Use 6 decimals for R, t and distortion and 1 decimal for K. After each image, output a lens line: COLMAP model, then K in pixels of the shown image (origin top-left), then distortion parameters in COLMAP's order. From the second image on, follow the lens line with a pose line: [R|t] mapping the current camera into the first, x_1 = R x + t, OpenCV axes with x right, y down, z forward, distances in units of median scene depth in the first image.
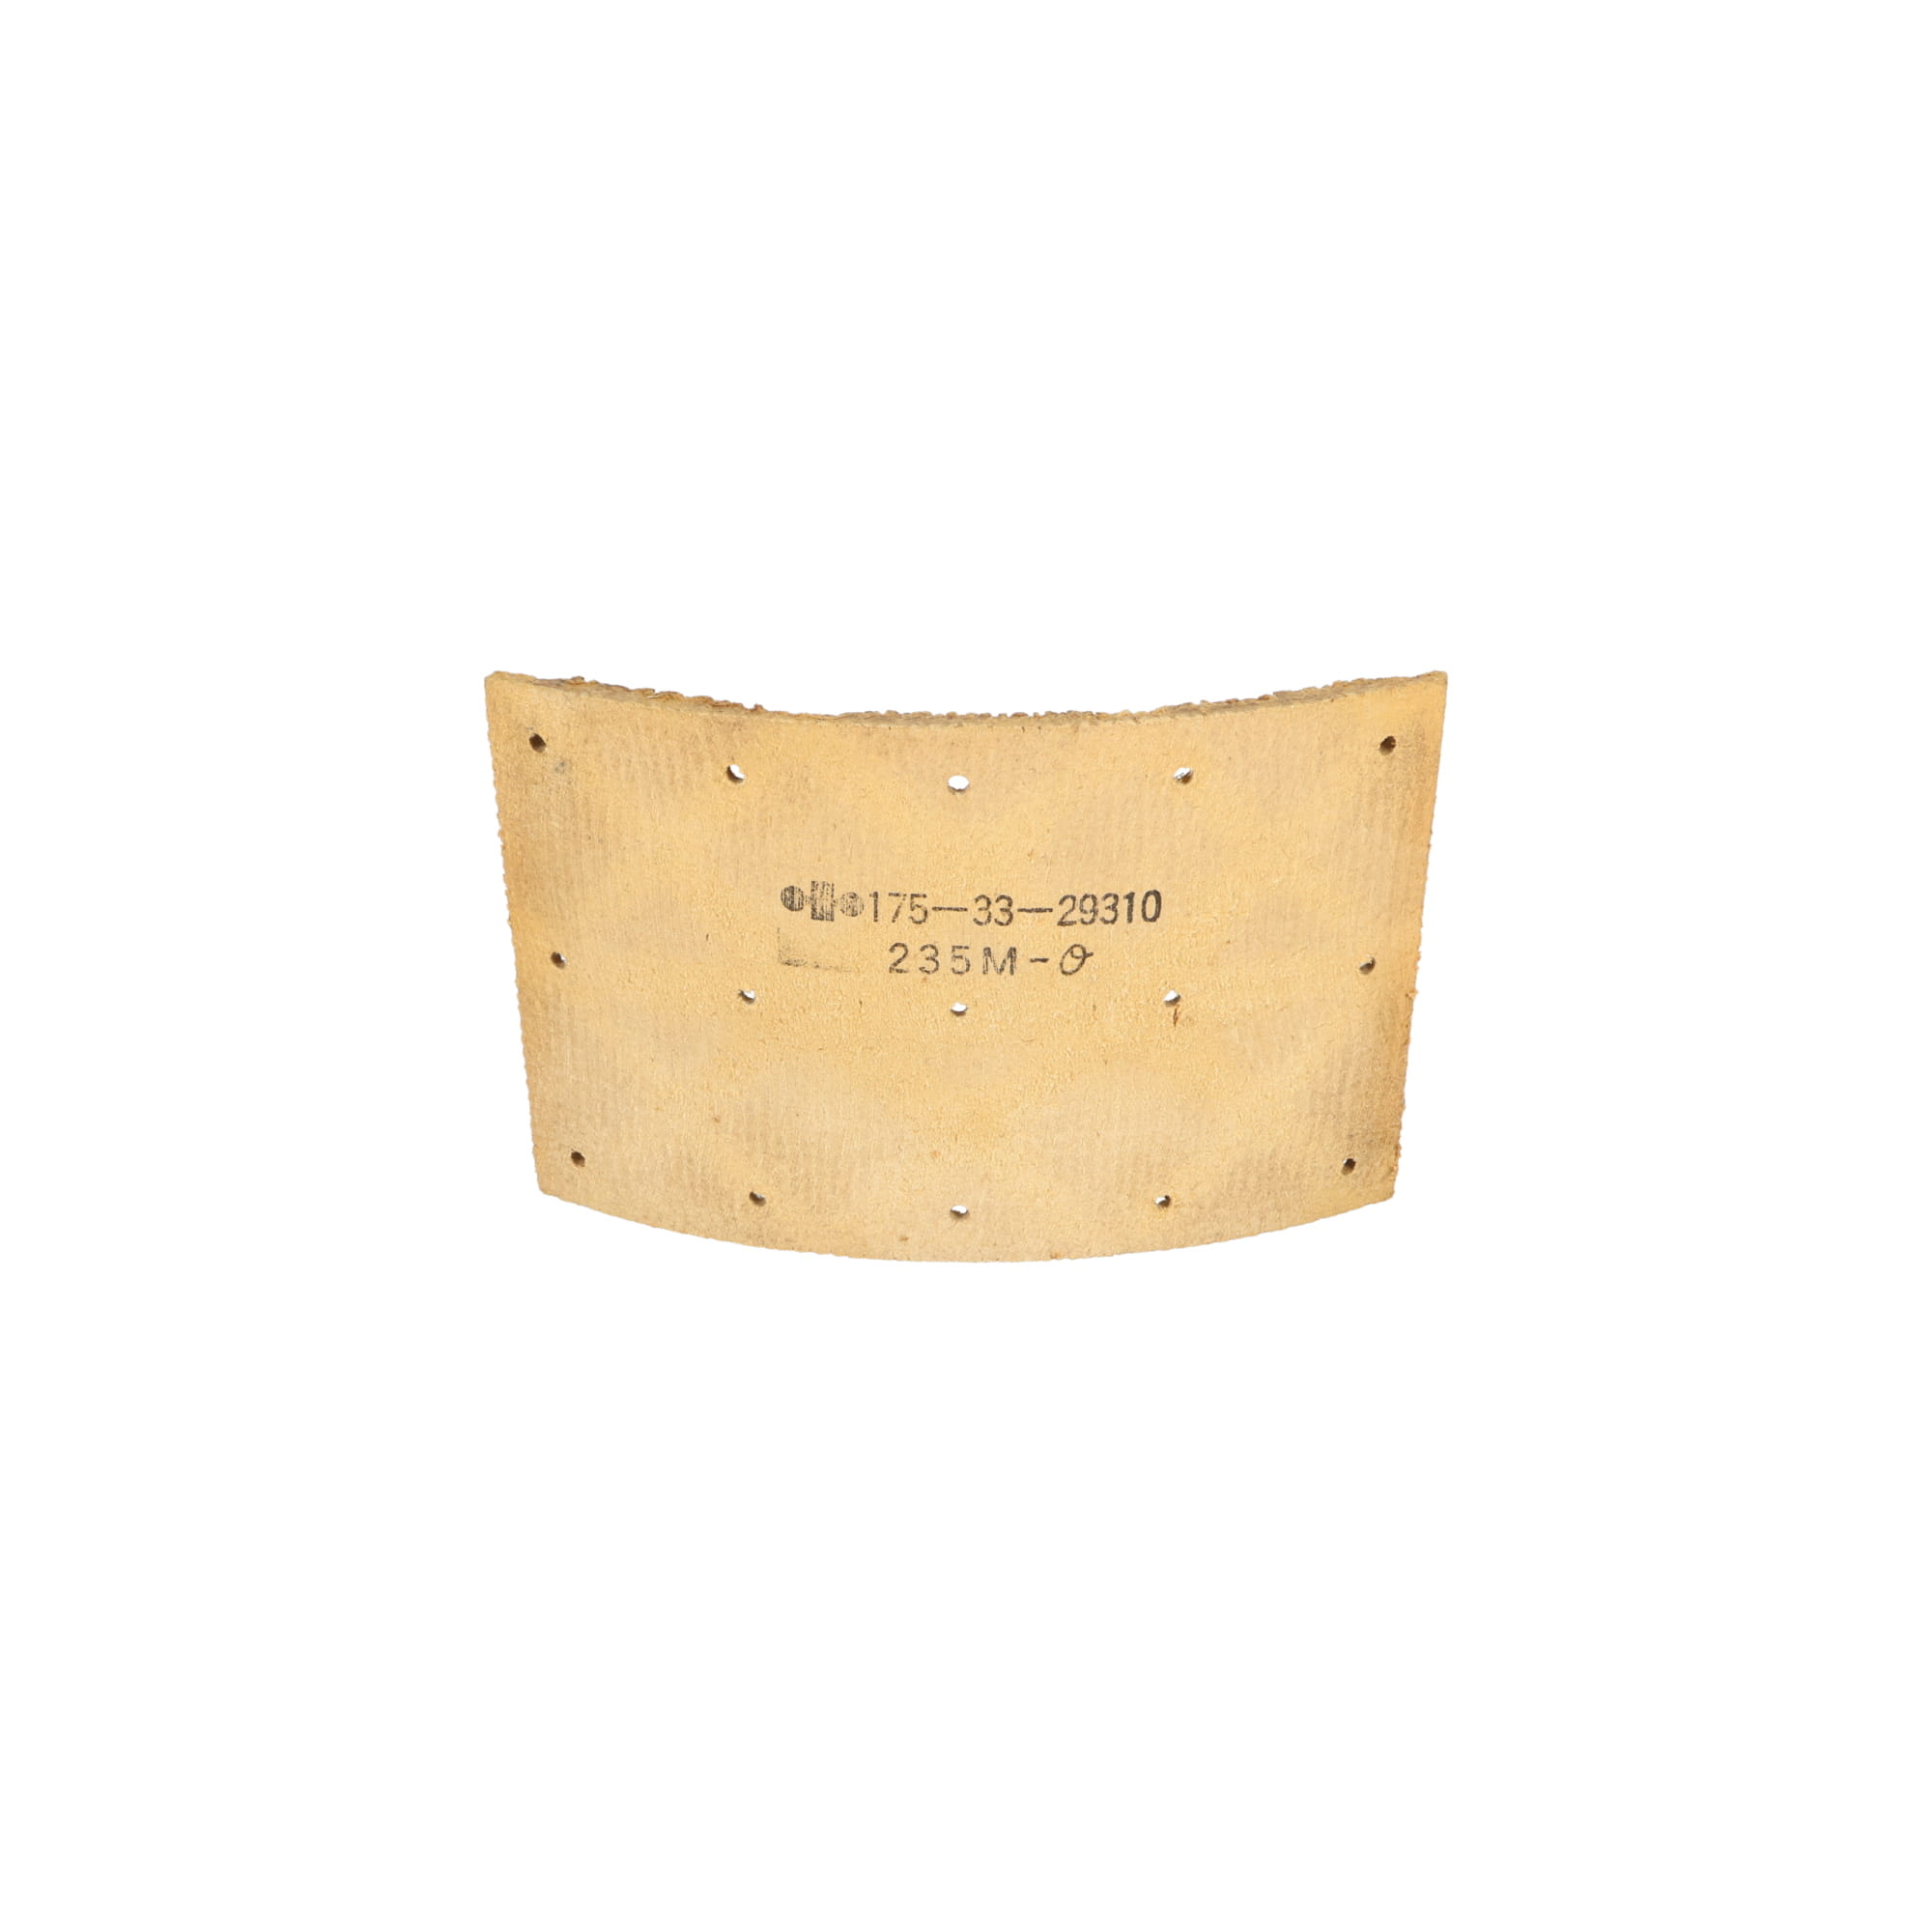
lens RADIAL K [[2320.7, 0, 963.7], [0, 2320.7, 1022.3], [0, 0, 1]] dist [-0.008377, -0.005853]
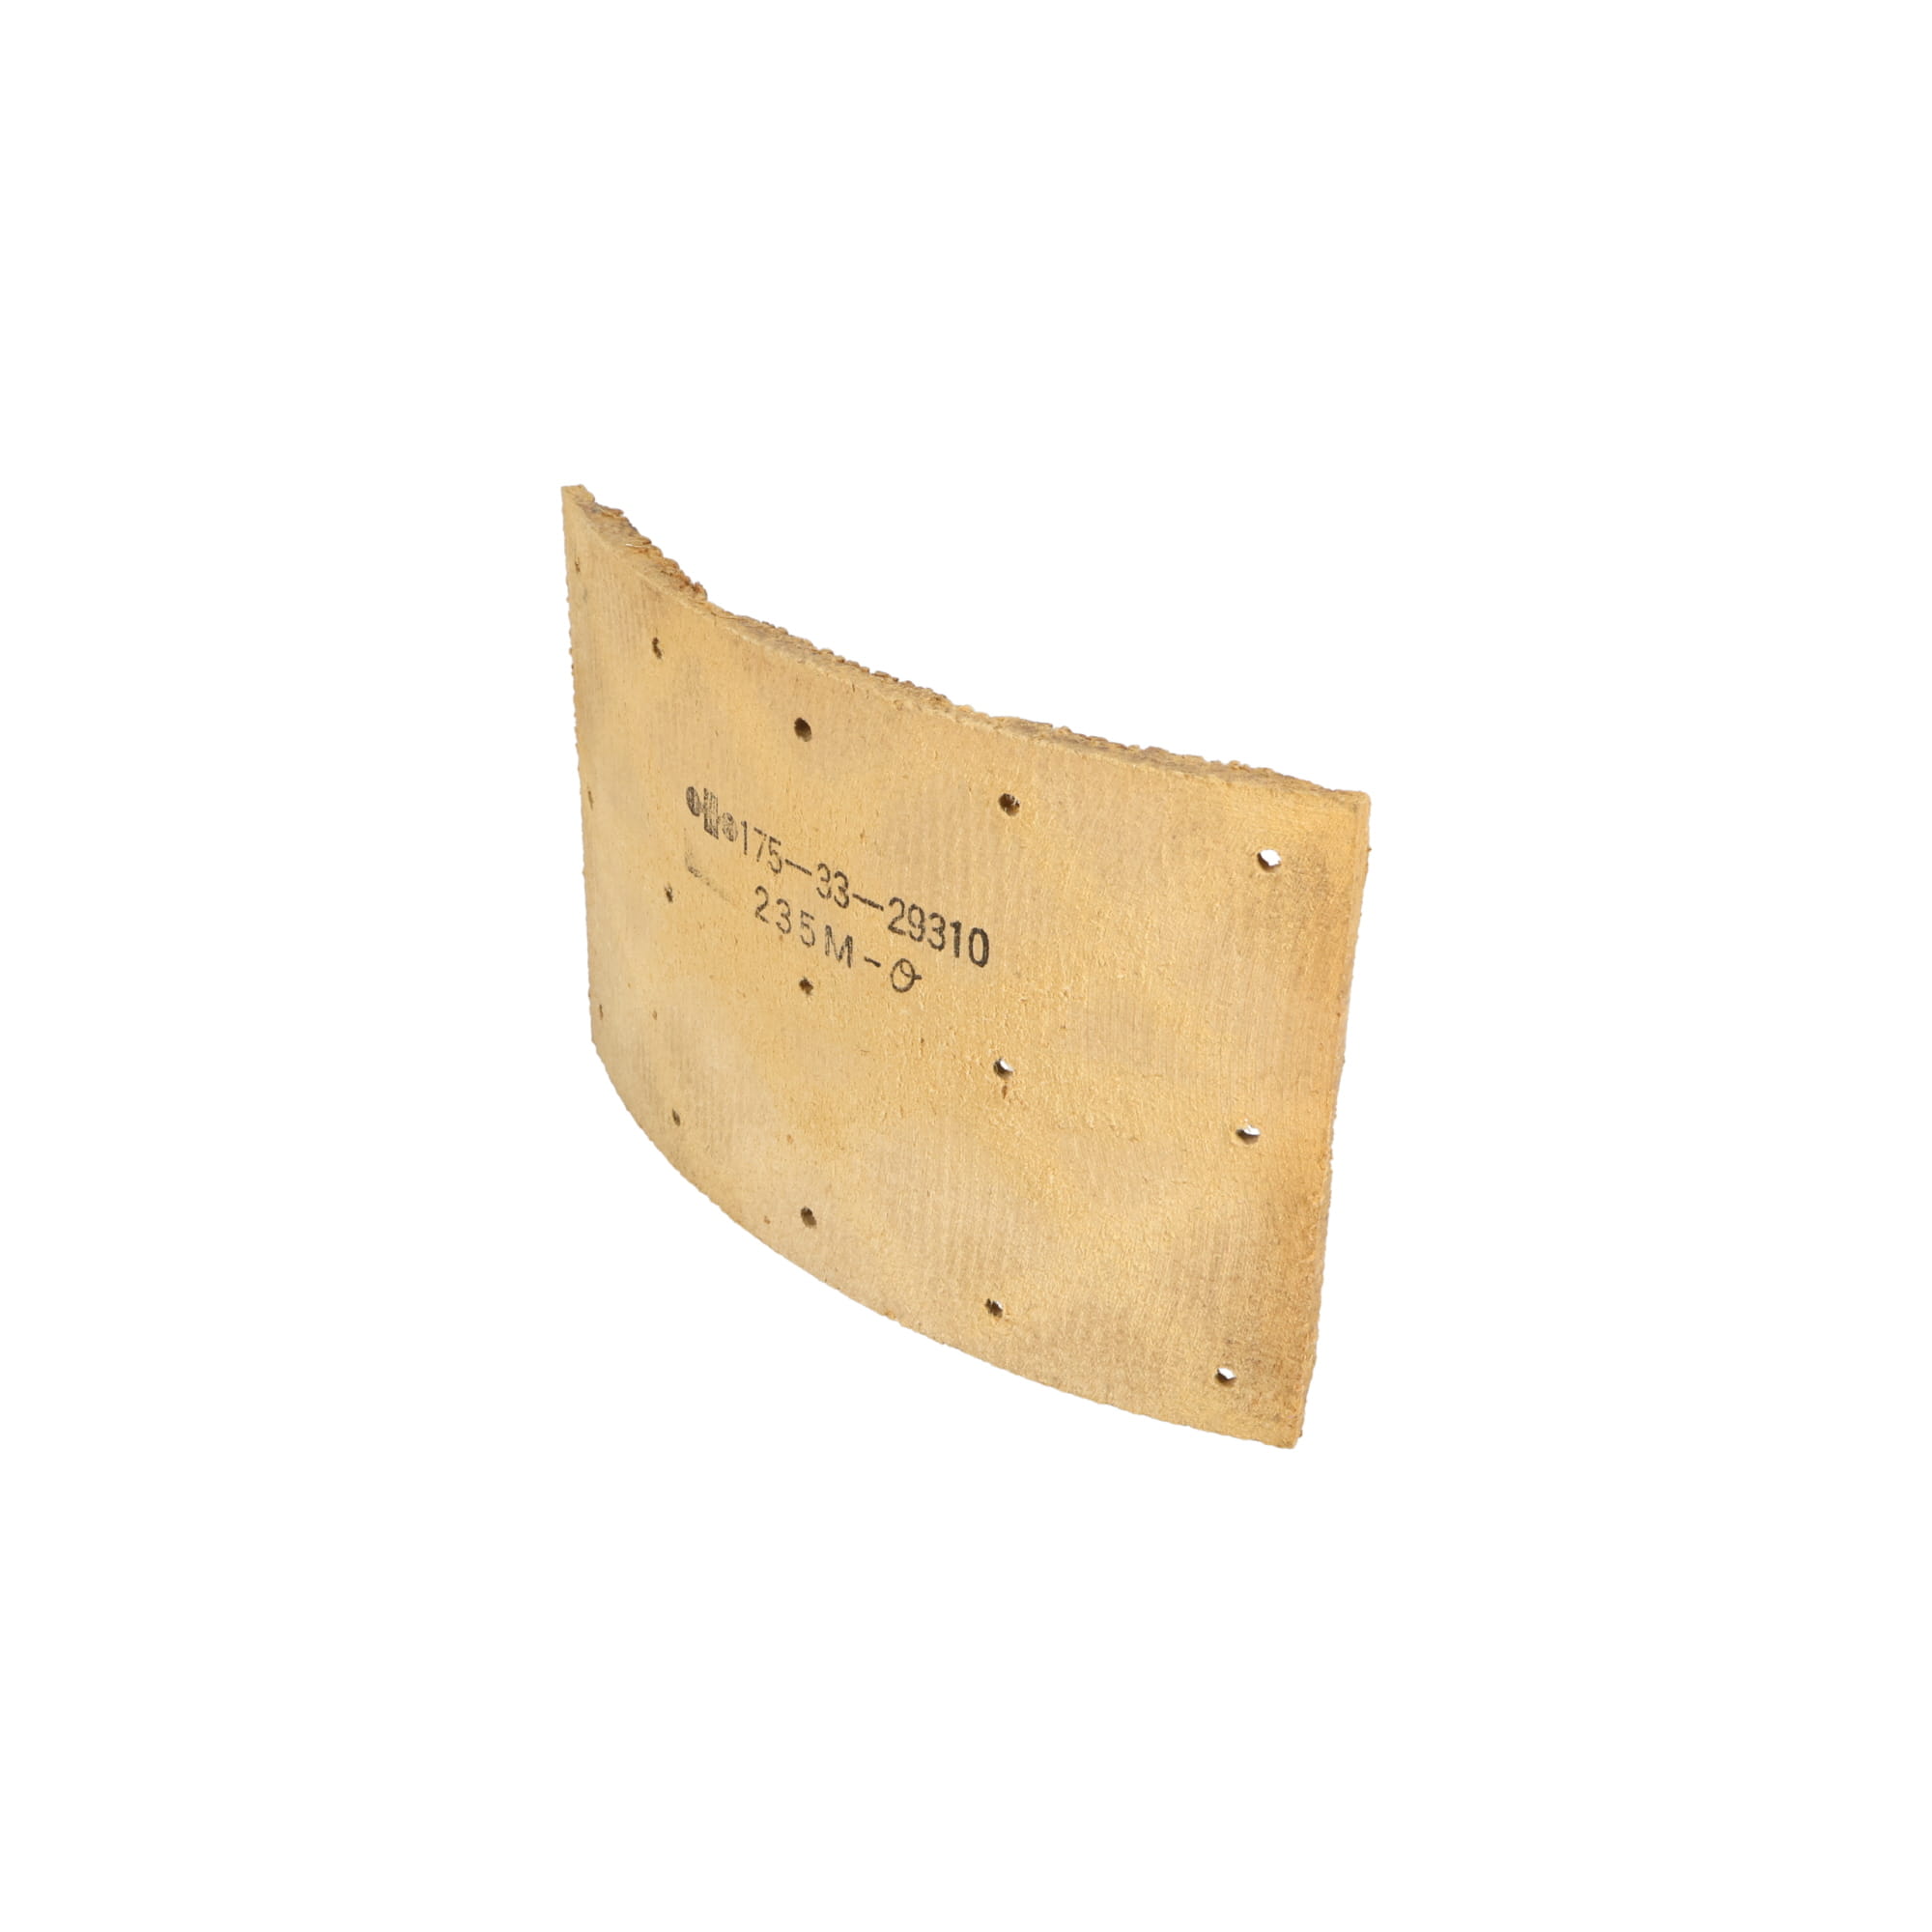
lens RADIAL K [[2651.5, 0, 964.6], [0, 2651.5, 1001.9], [0, 0, 1]] dist [-0.014968, -0.008582]
pose [[0.727955, 0.363383, -0.581407, 0.634798], [-0.368636, 0.922436, 0.114975, -0.138786], [0.578091, 0.130632, 0.805448, 0.229919]]
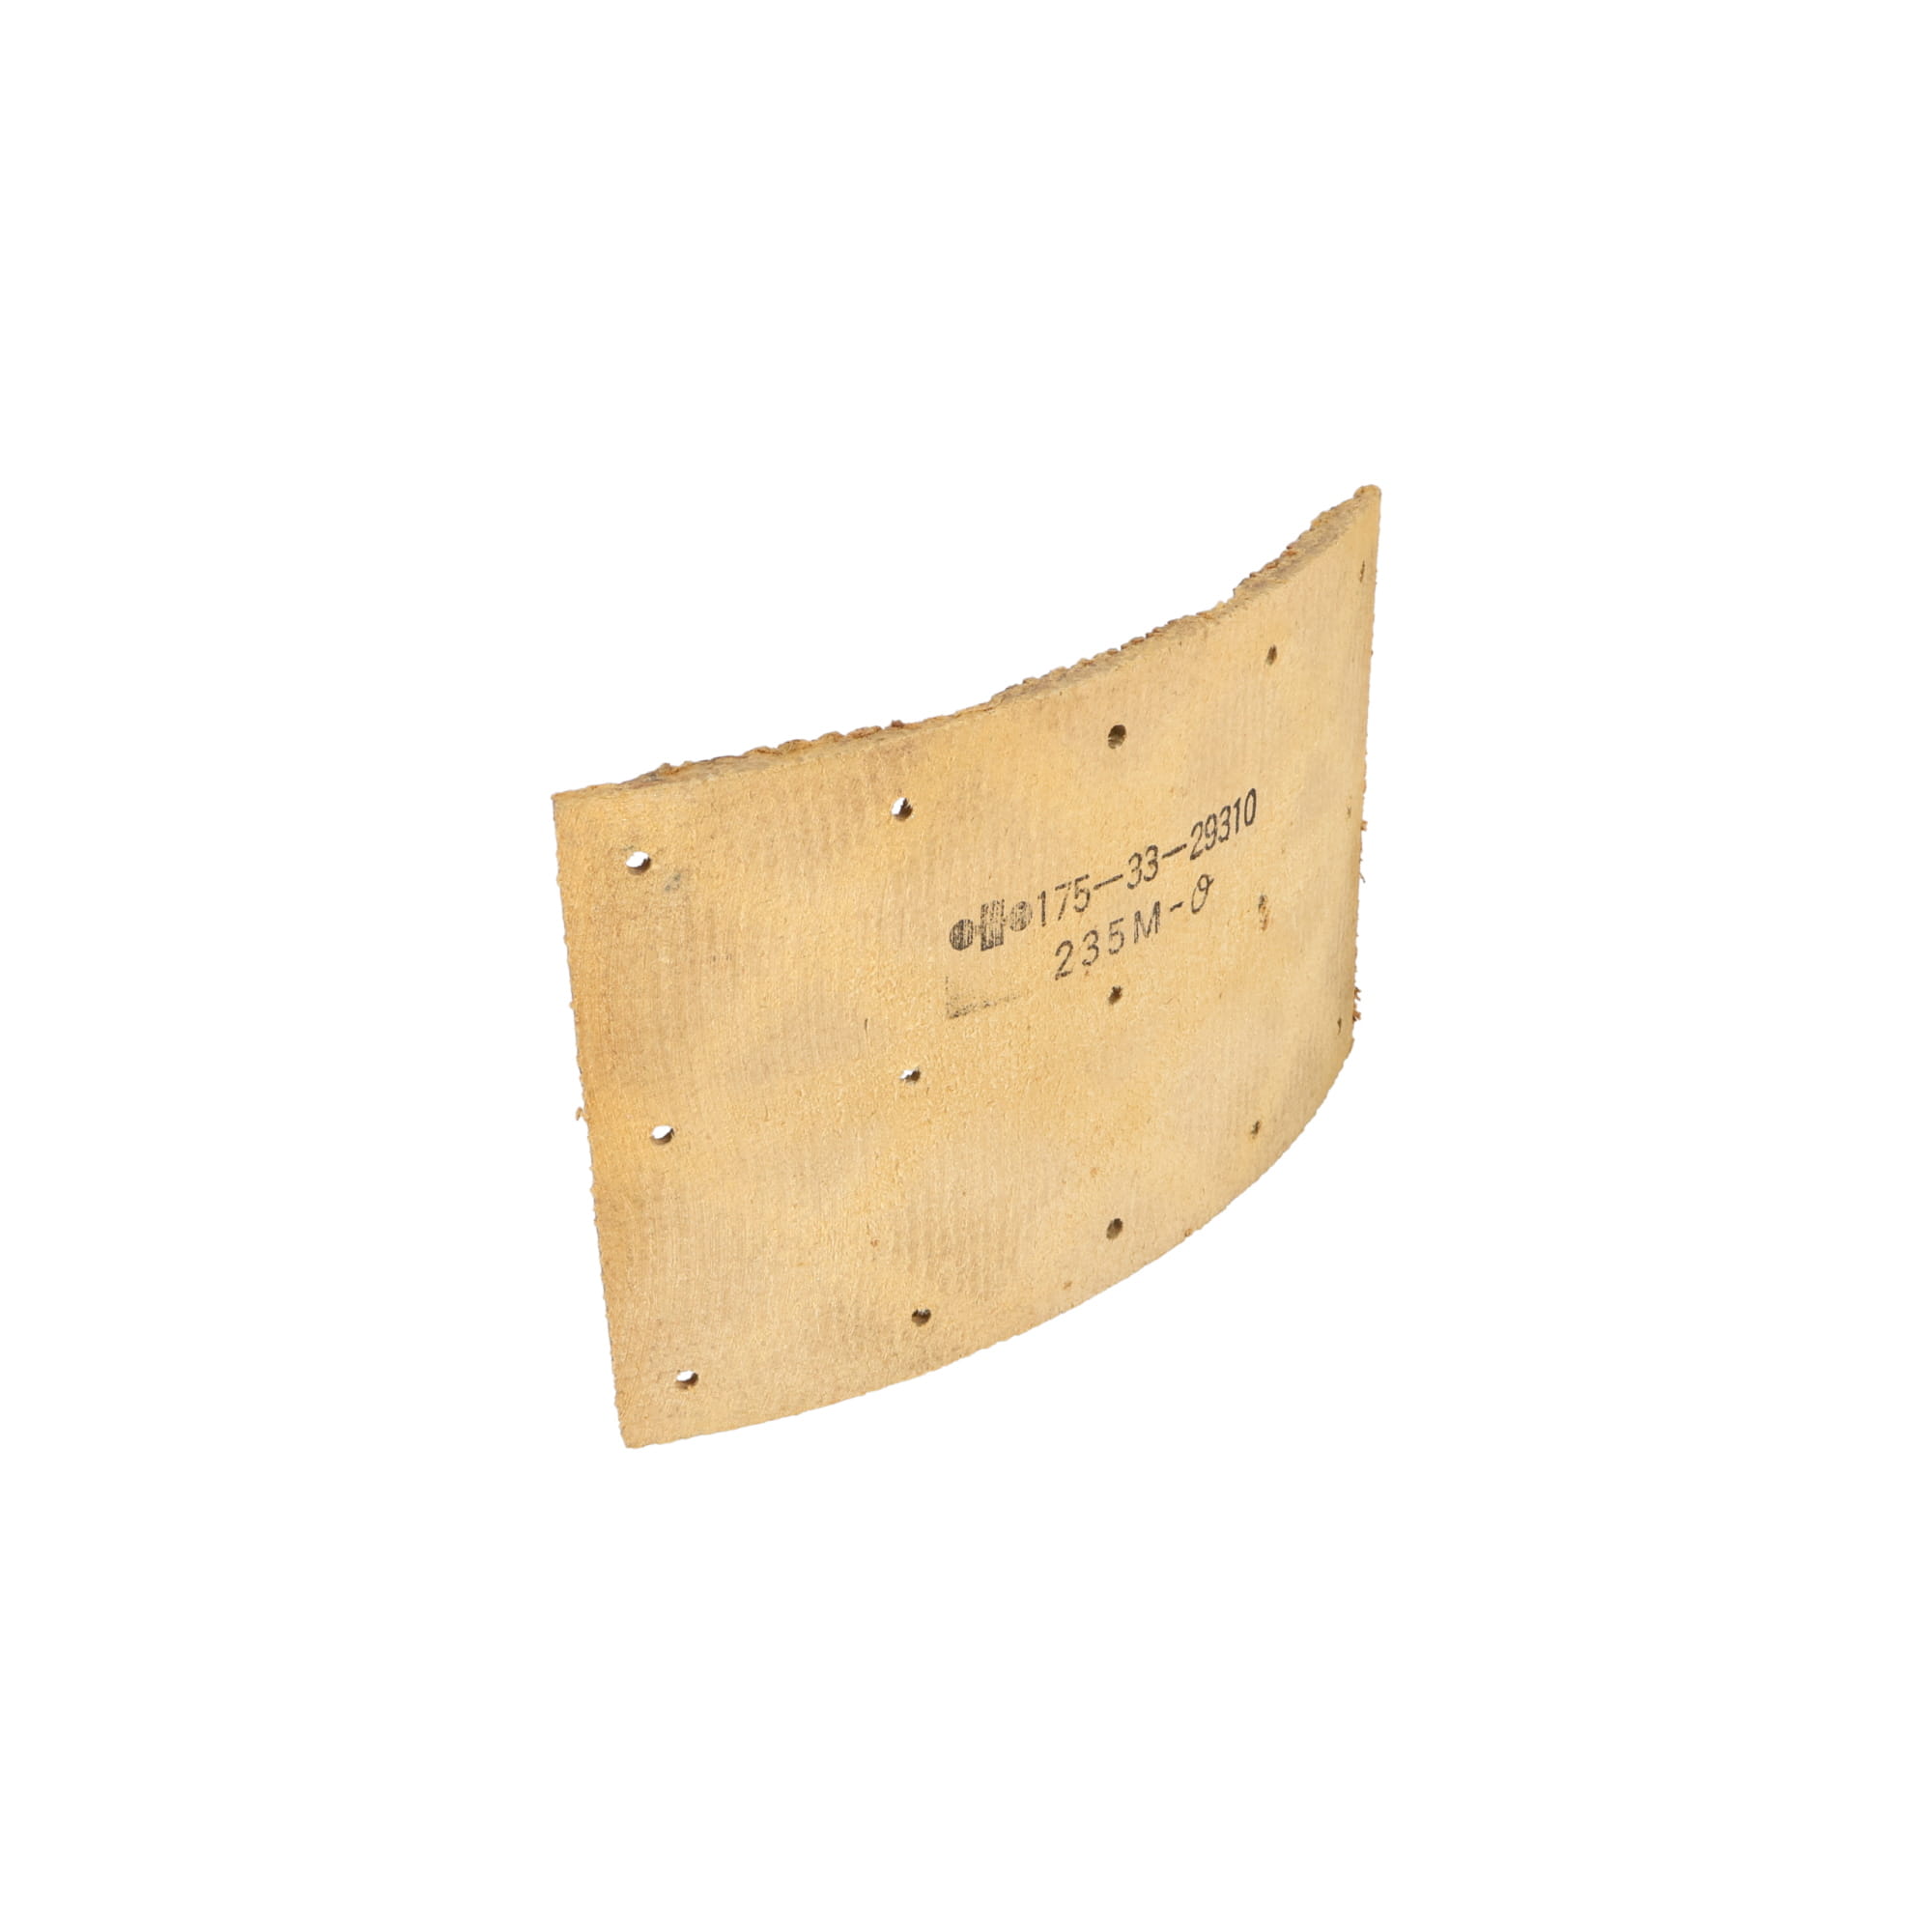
lens RADIAL K [[2651.5, 0, 964.6], [0, 2651.5, 1001.9], [0, 0, 1]] dist [-0.014968, -0.008582]
pose [[0.729116, -0.359209, 0.582545, -0.631967], [0.369735, 0.923026, 0.106393, -0.131185], [-0.575922, 0.137814, 0.805805, 0.233393]]
